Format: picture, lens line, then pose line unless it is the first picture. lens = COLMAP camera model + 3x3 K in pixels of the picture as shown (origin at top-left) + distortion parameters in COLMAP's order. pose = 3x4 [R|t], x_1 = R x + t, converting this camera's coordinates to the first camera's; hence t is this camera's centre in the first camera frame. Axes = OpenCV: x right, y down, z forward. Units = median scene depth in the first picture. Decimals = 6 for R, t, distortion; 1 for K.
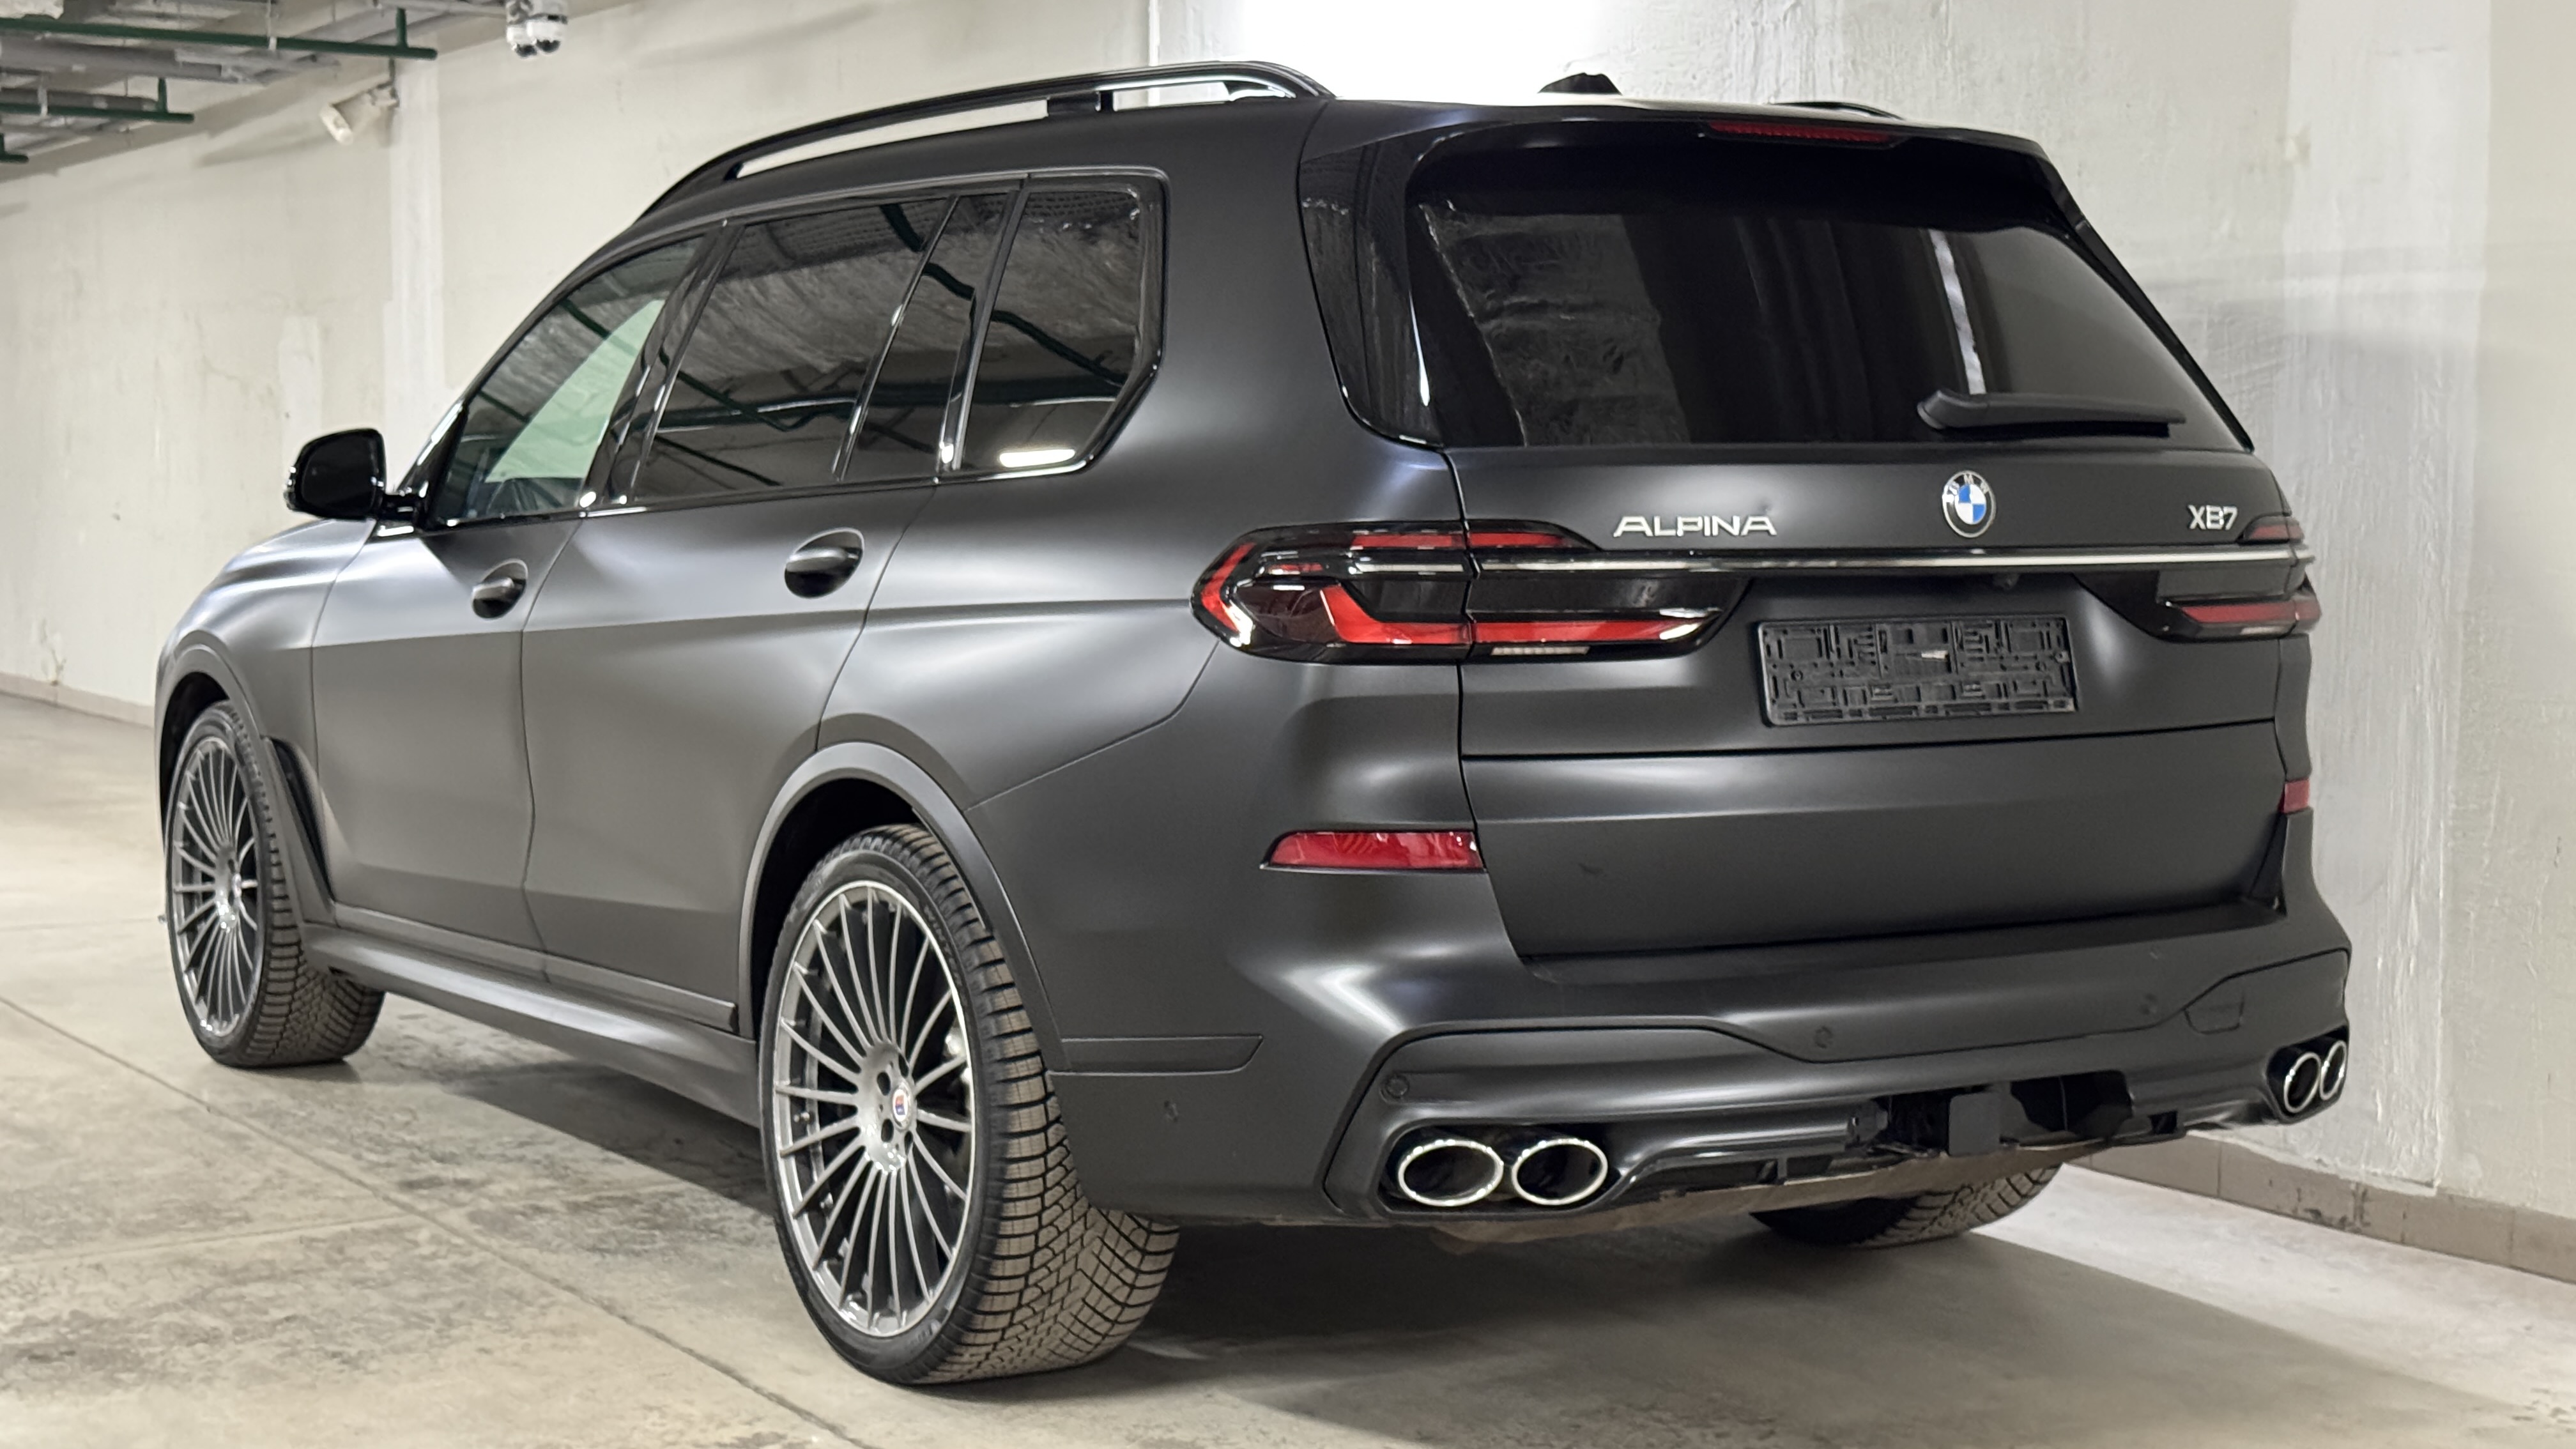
lens RADIAL K [[3540.8, 0, 1293.5], [0, 3540.8, 718.9], [0, 0, 1]] dist [0.064653, 0.000000]
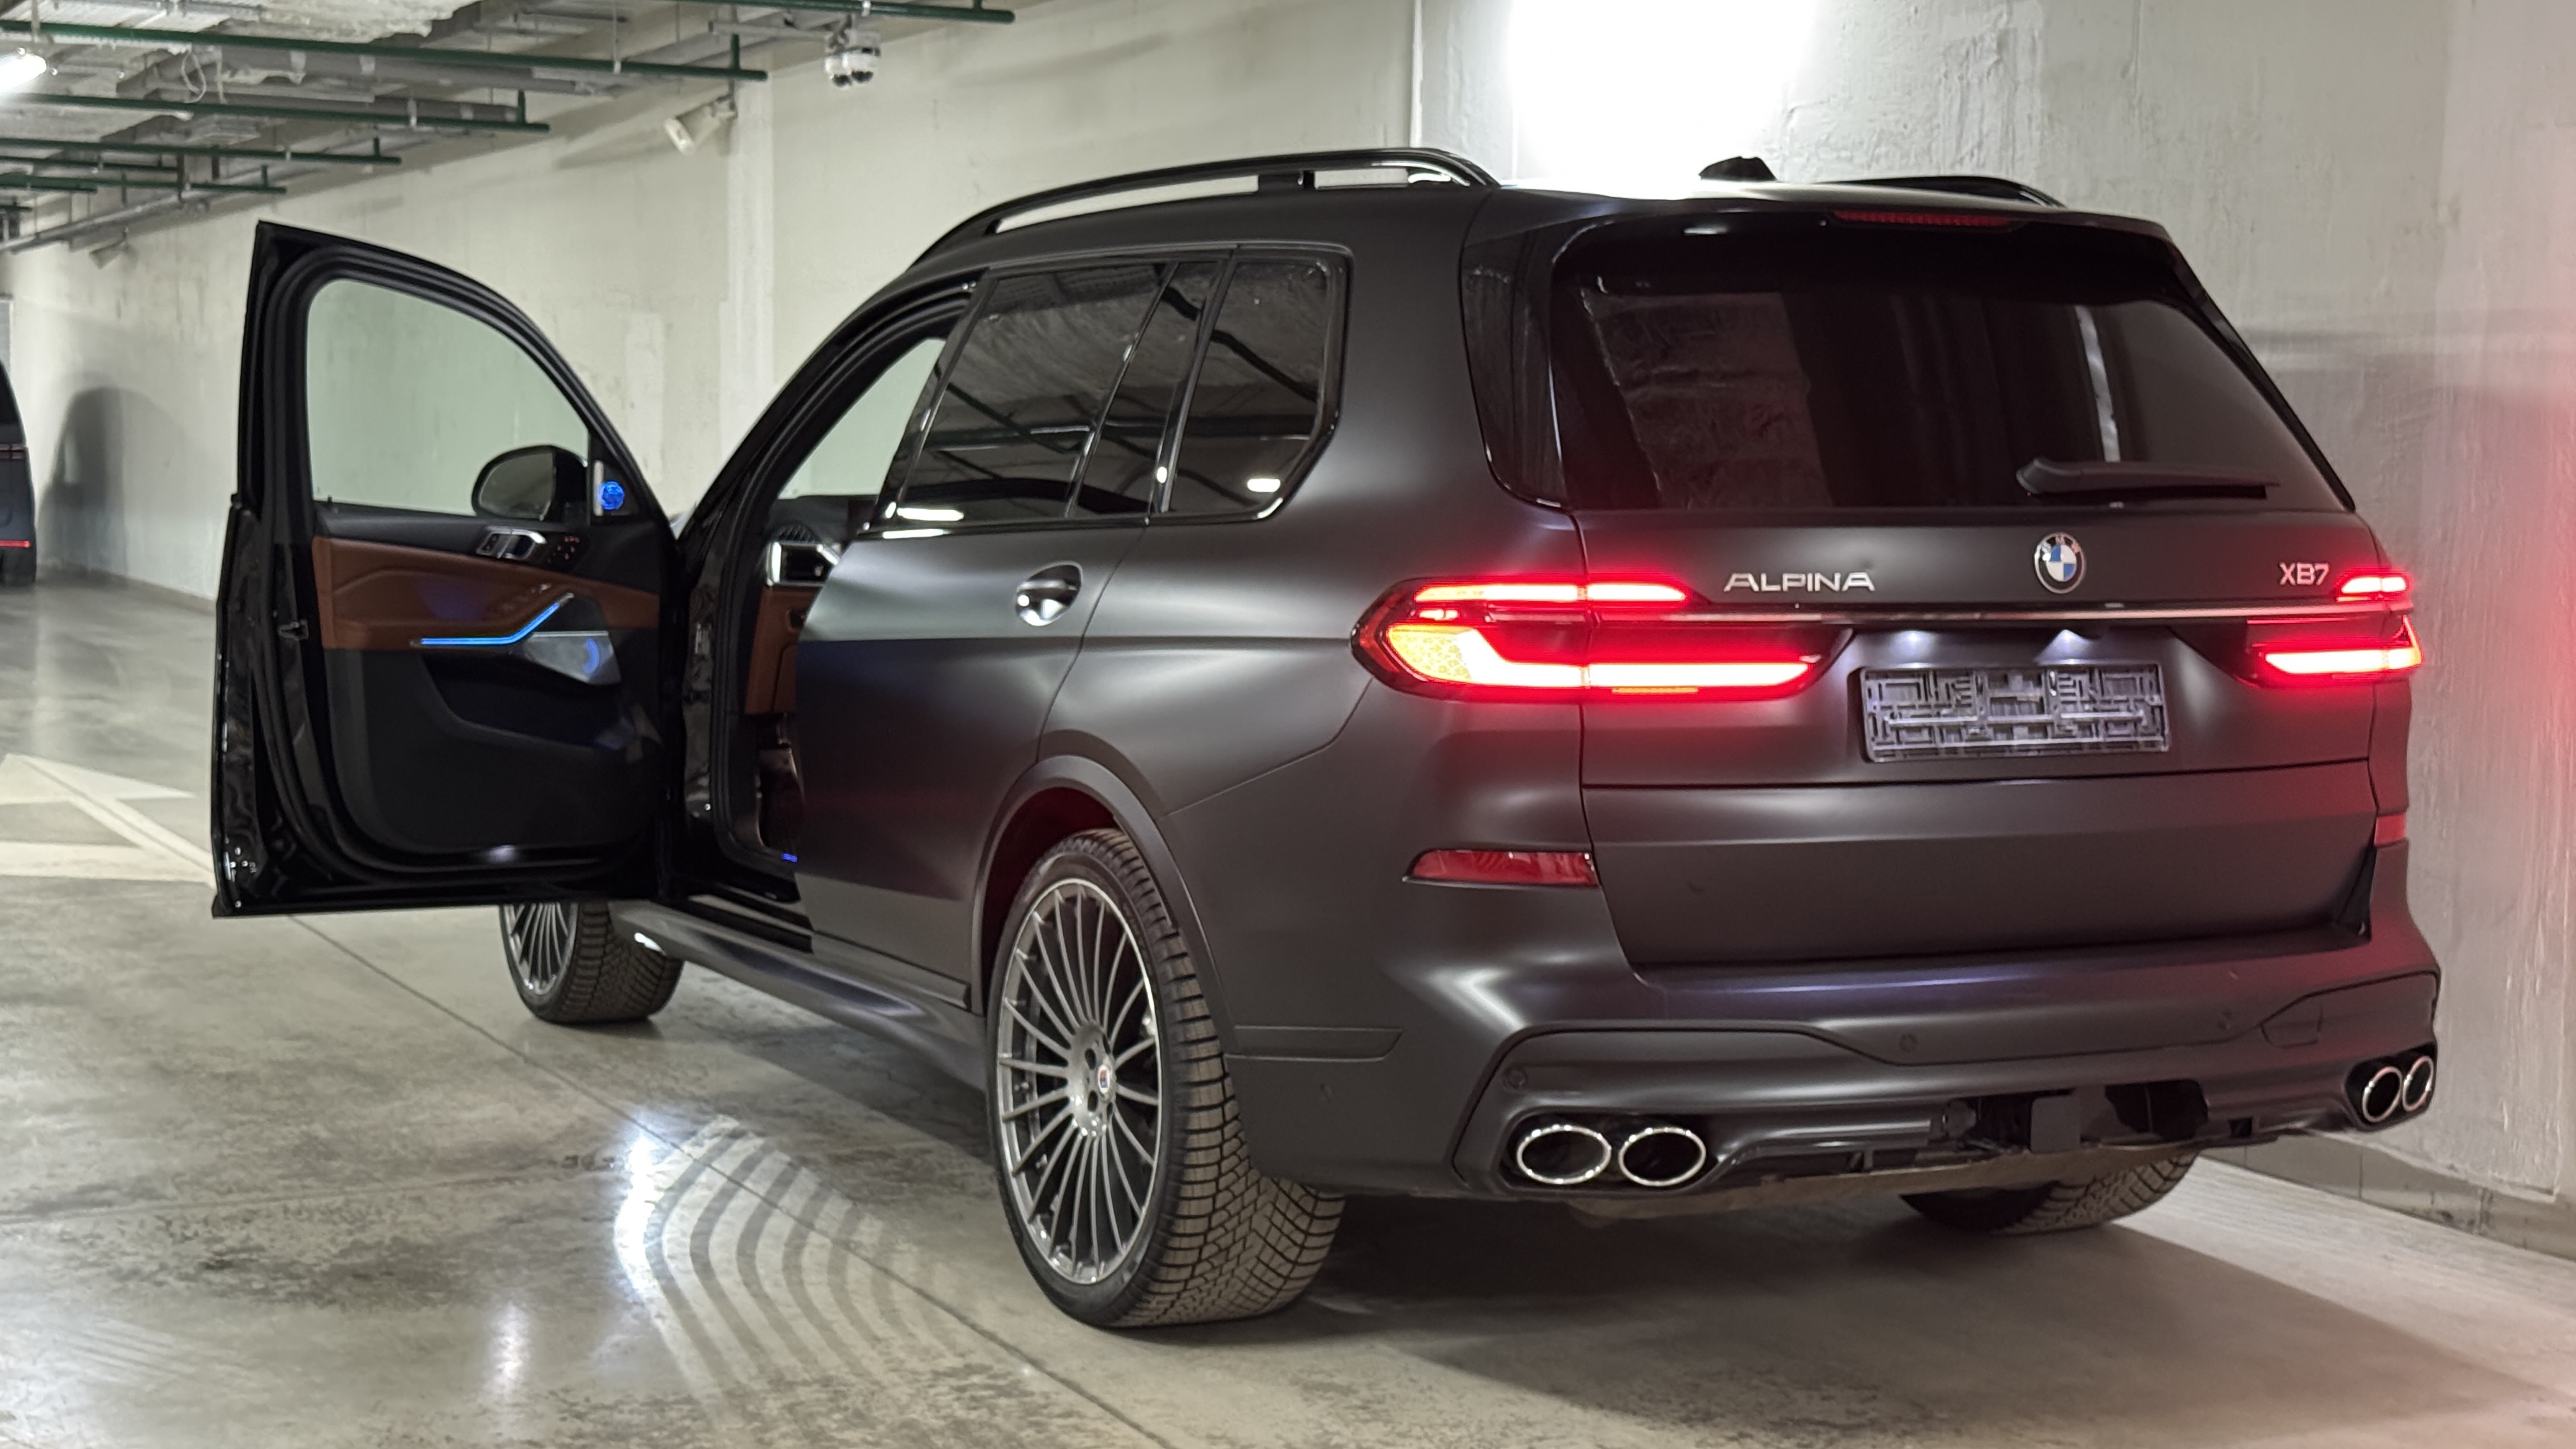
lens RADIAL K [[3540.8, 0, 1309.1], [0, 3540.8, 734.8], [0, 0, 1]] dist [0.064653, 0.000000]
pose [[0.995457, 0.018870, -0.093321, 0.055585], [-0.017596, 0.999741, 0.014455, -0.017111], [0.093570, -0.012747, 0.995531, -0.107891]]
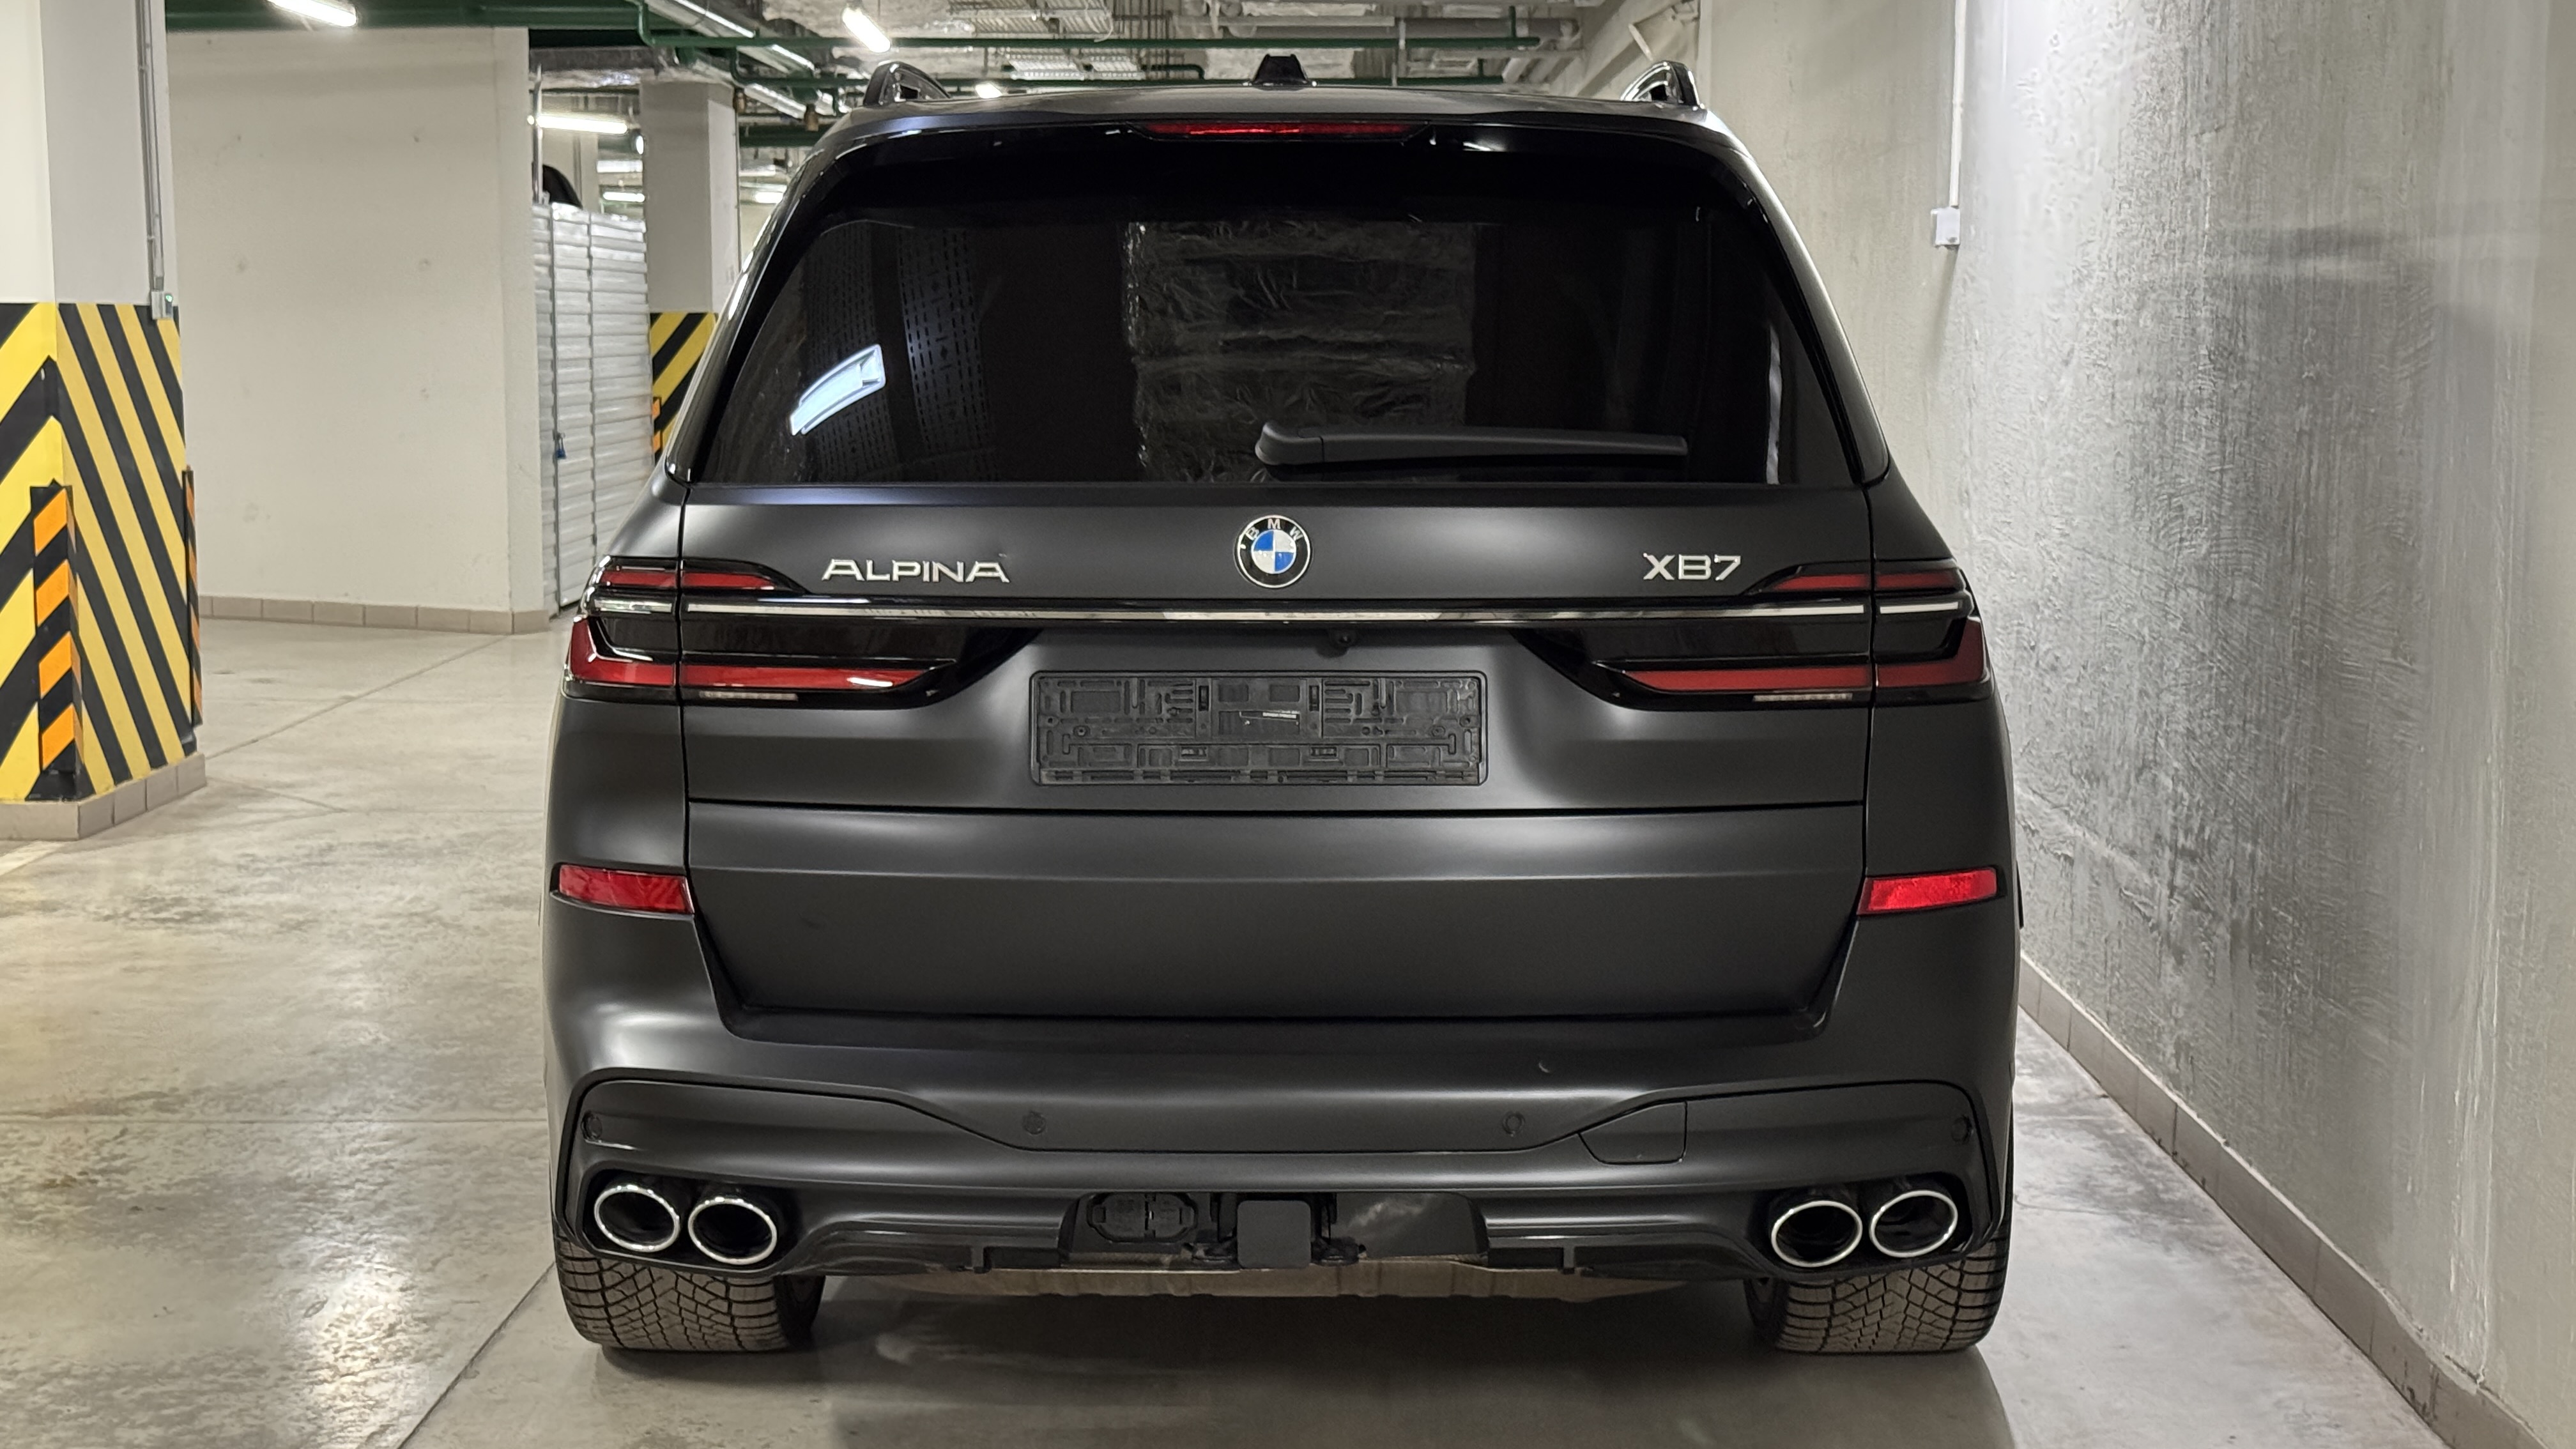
lens RADIAL K [[3540.8, 0, 1299.5], [0, 3540.8, 705.7], [0, 0, 1]] dist [0.064653, 0.000000]
pose [[0.854443, 0.045061, -0.517587, 0.596336], [-0.036662, 0.998978, 0.026448, -0.040632], [0.518250, -0.003622, 0.855222, 0.207123]]
